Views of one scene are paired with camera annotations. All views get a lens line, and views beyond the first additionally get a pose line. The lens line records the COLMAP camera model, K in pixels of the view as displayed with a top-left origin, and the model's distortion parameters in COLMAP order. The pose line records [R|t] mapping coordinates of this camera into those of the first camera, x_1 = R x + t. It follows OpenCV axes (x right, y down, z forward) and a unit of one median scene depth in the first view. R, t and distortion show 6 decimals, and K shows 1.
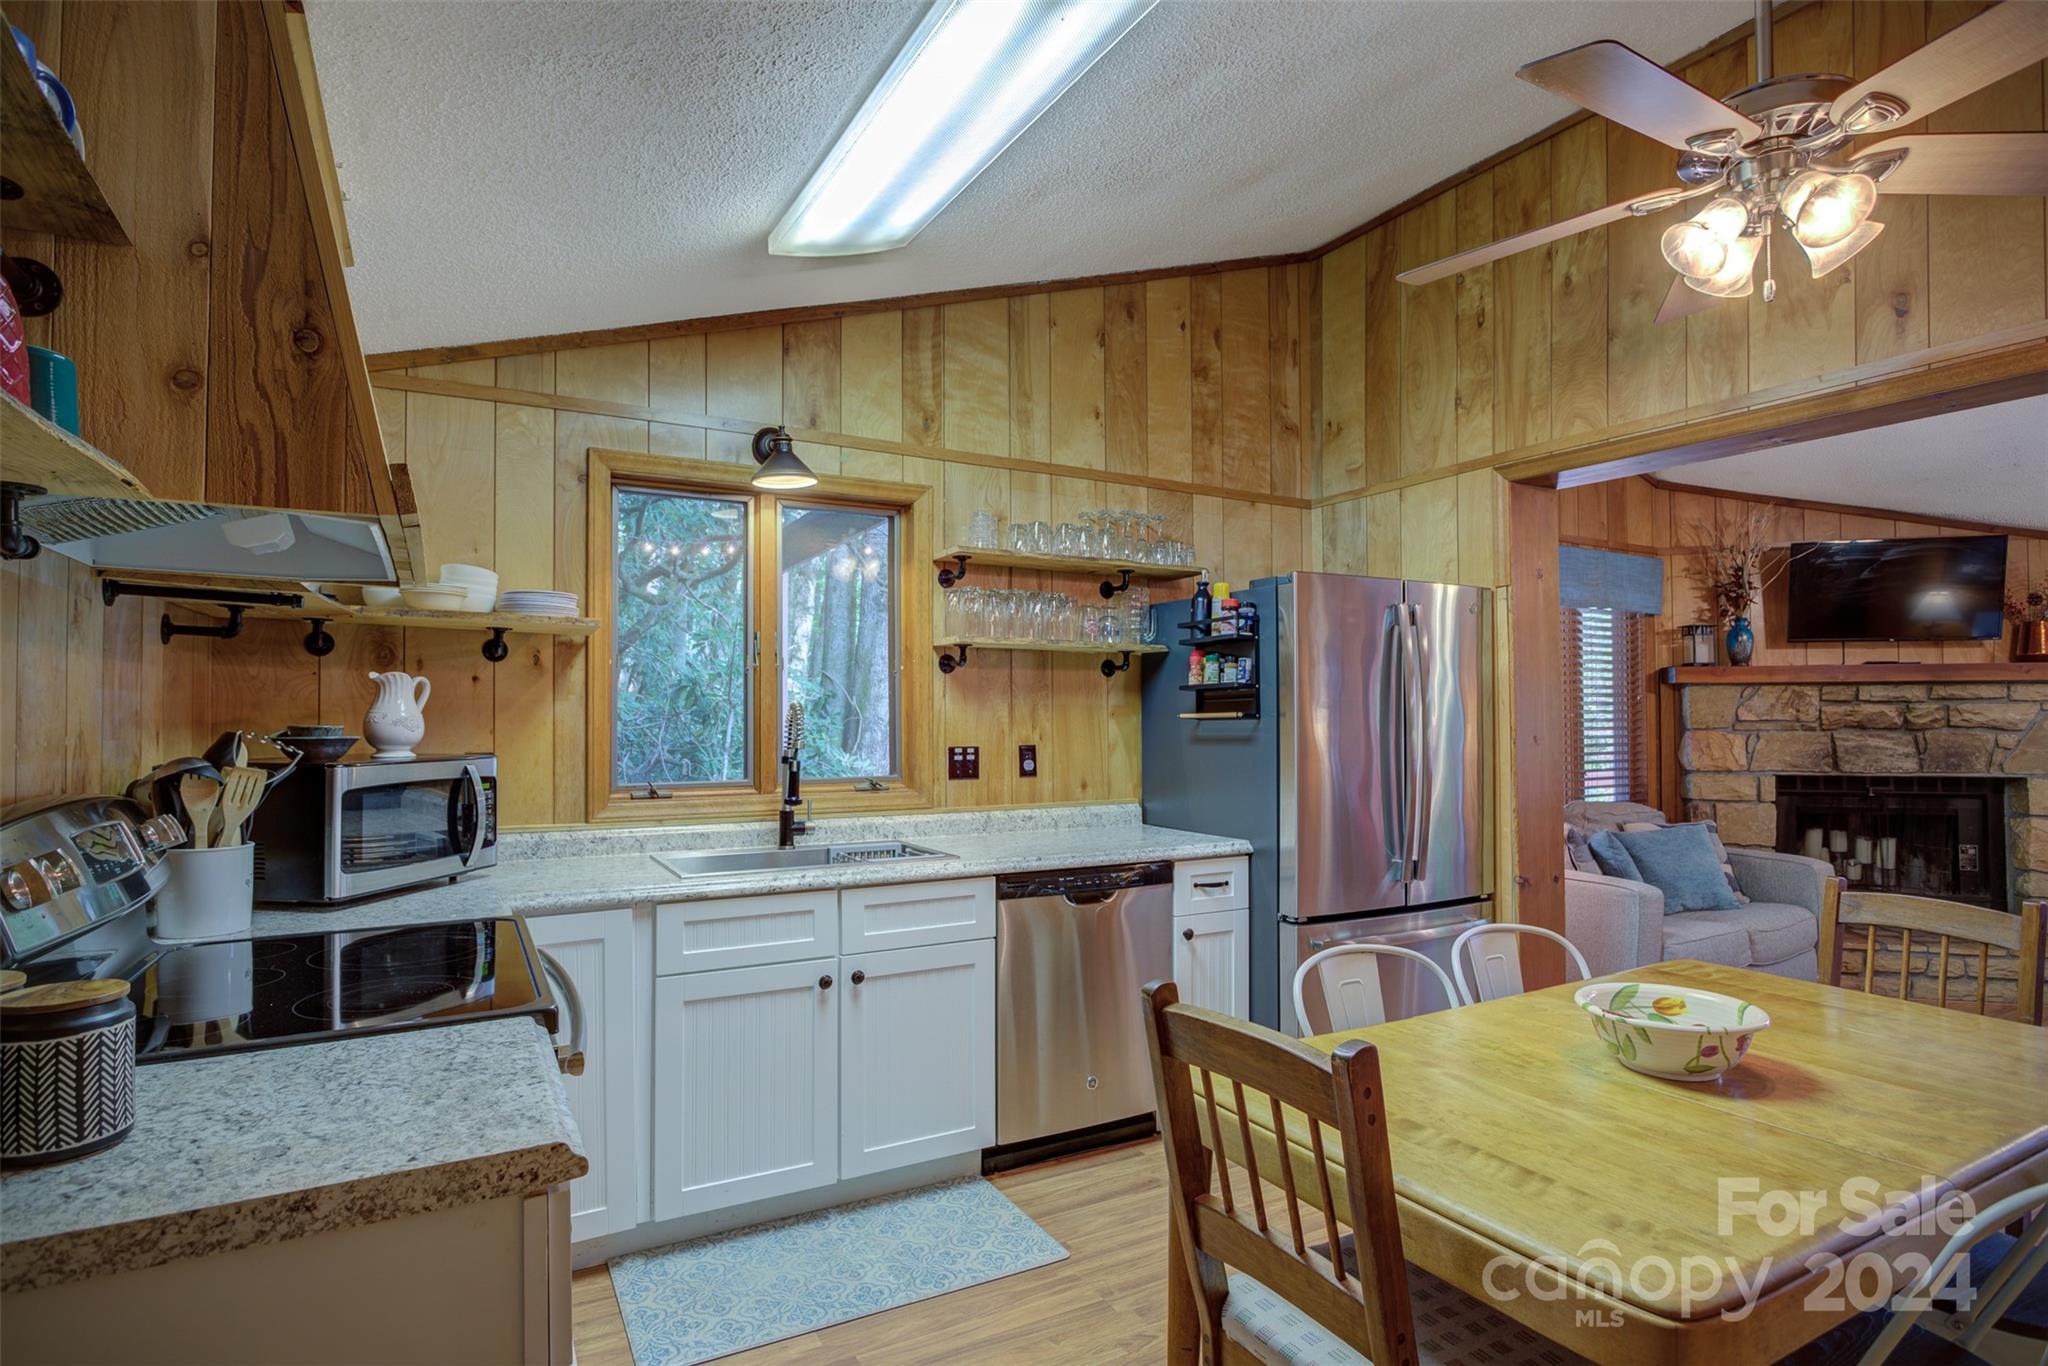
lens RADIAL K [[1041.0, 0, 1038.3], [0, 1041.0, 688.2], [0, 0, 1]] dist [-0.021771, 0.012436]
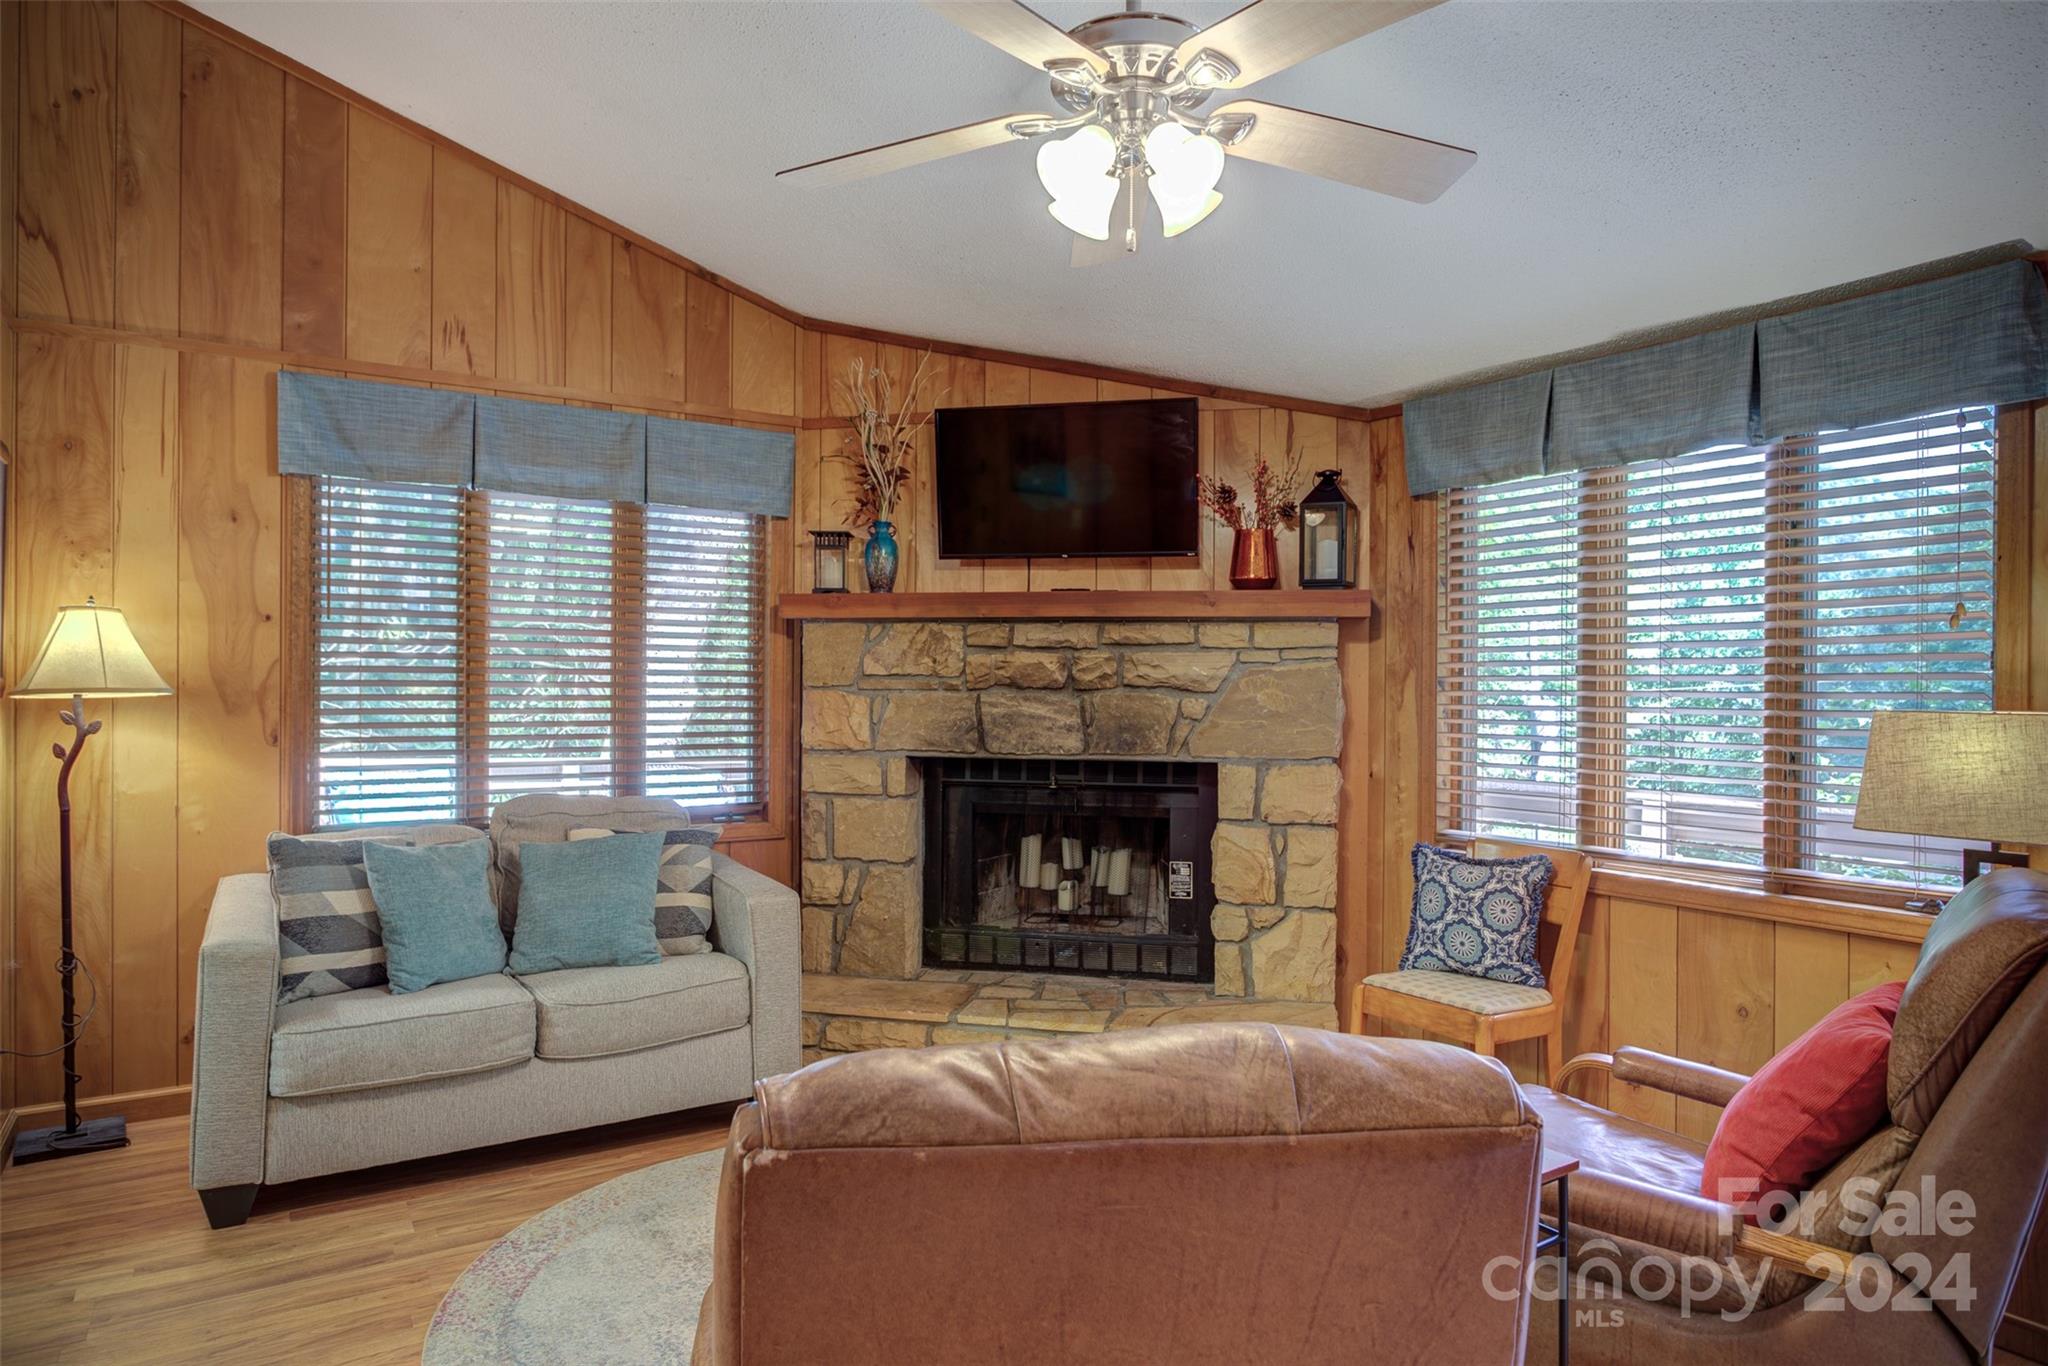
lens RADIAL K [[1211.9, 0, 1019.7], [0, 1211.9, 693.1], [0, 0, 1]] dist [-0.002375, -0.001170]
pose [[0.999089, 0.008755, 0.041771, 0.779411], [-0.010209, 0.999344, 0.034739, 0.015338], [-0.041439, -0.035134, 0.998523, 0.217733]]
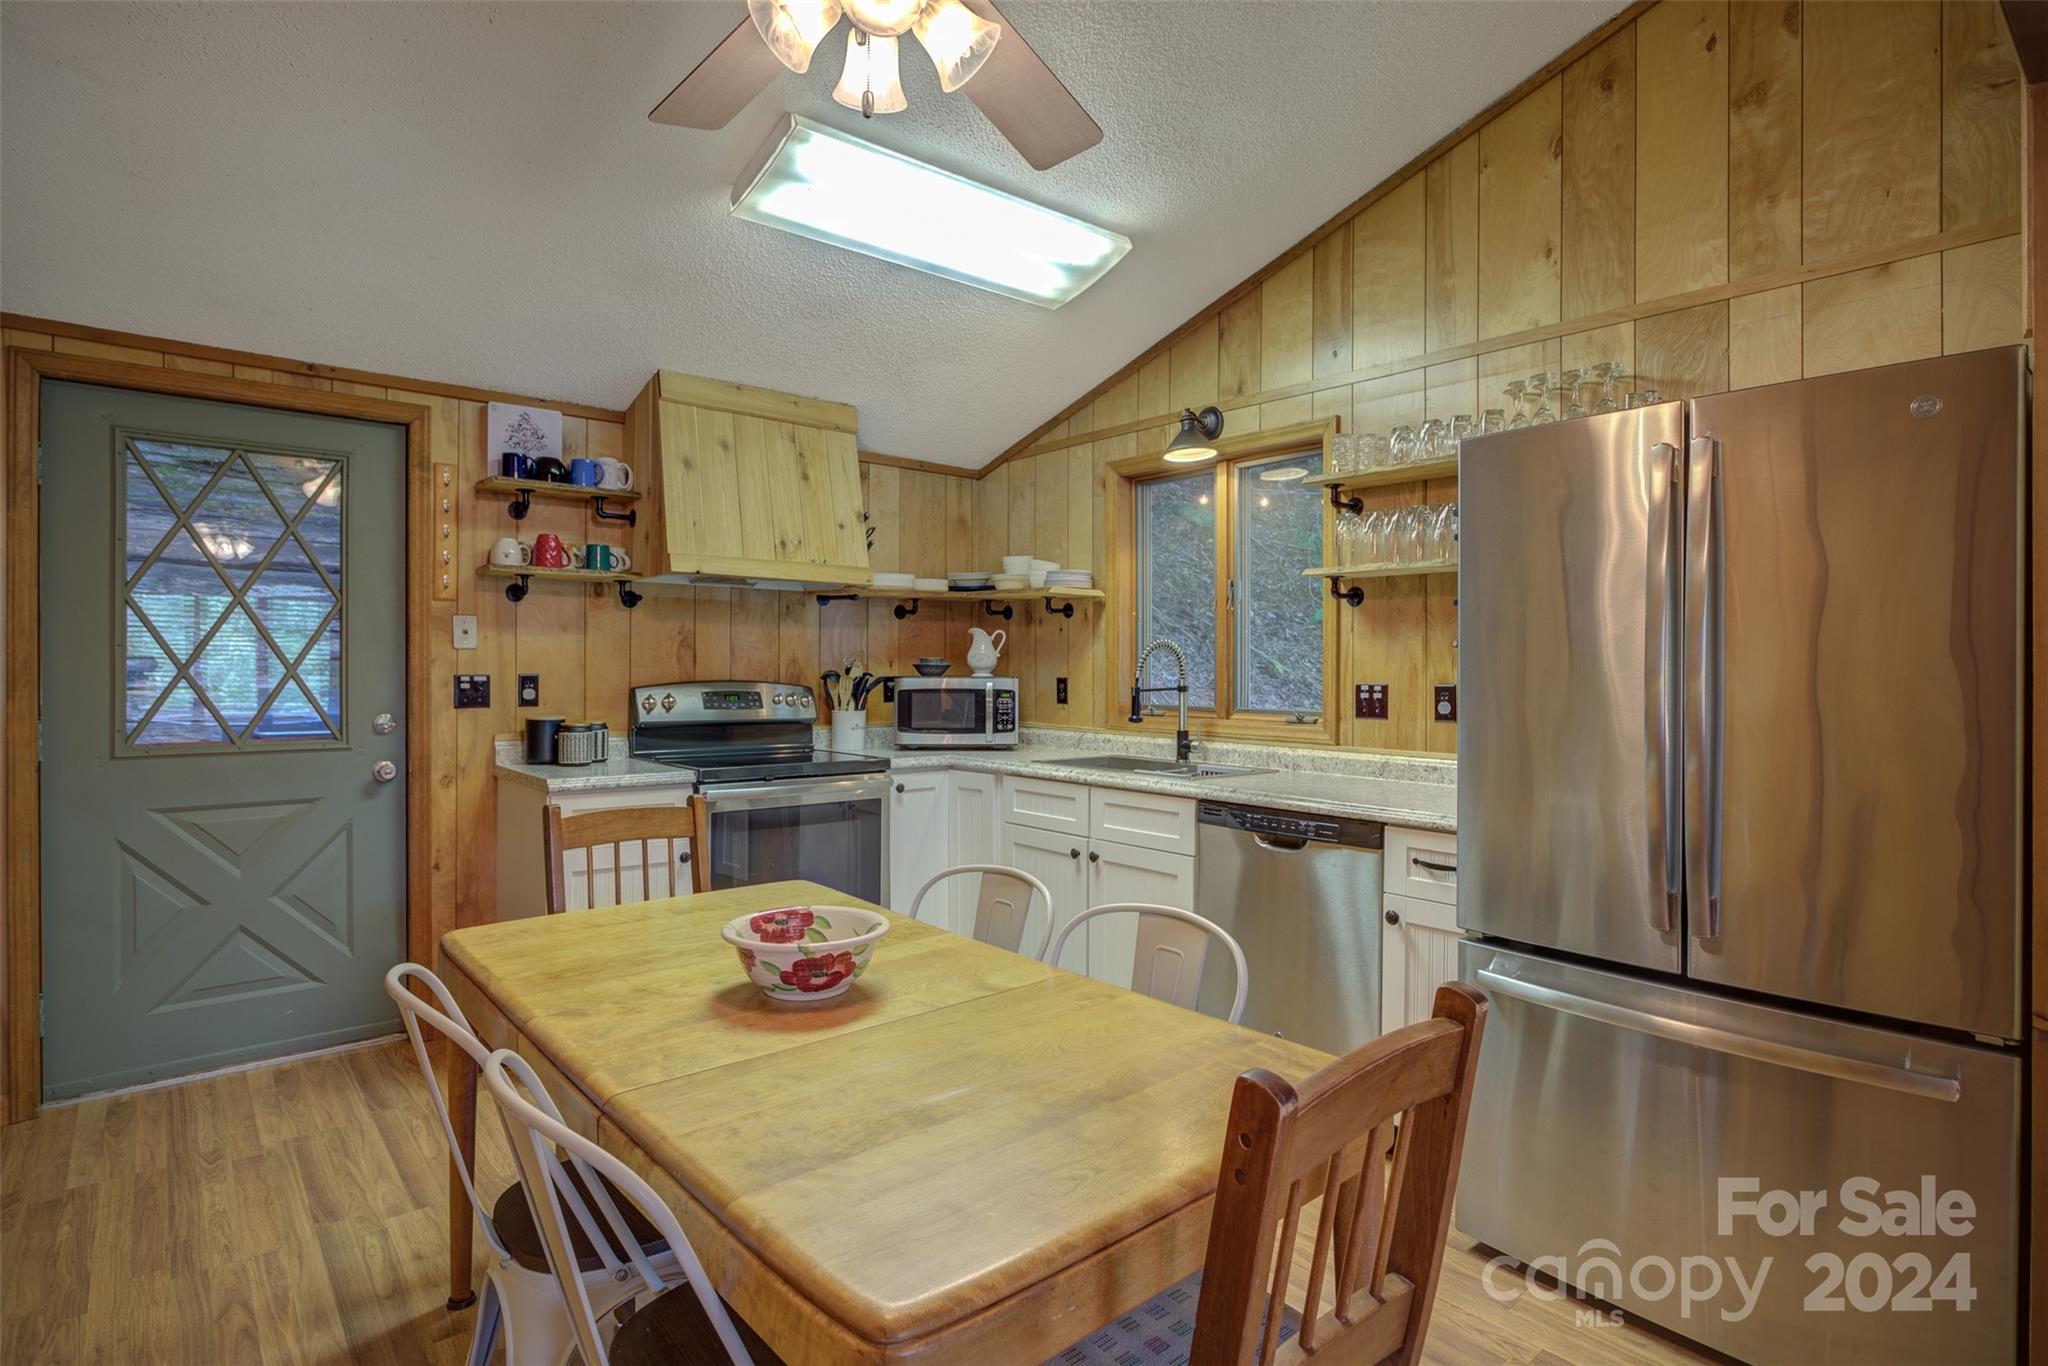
lens RADIAL K [[1041.0, 0, 1006.9], [0, 1041.0, 674.3], [0, 0, 1]] dist [-0.021771, 0.012436]
pose [[0.182551, 0.009631, -0.983149, 0.548102], [0.020586, 0.999695, 0.013616, 0.019598], [0.982981, -0.022725, 0.182297, 0.352227]]
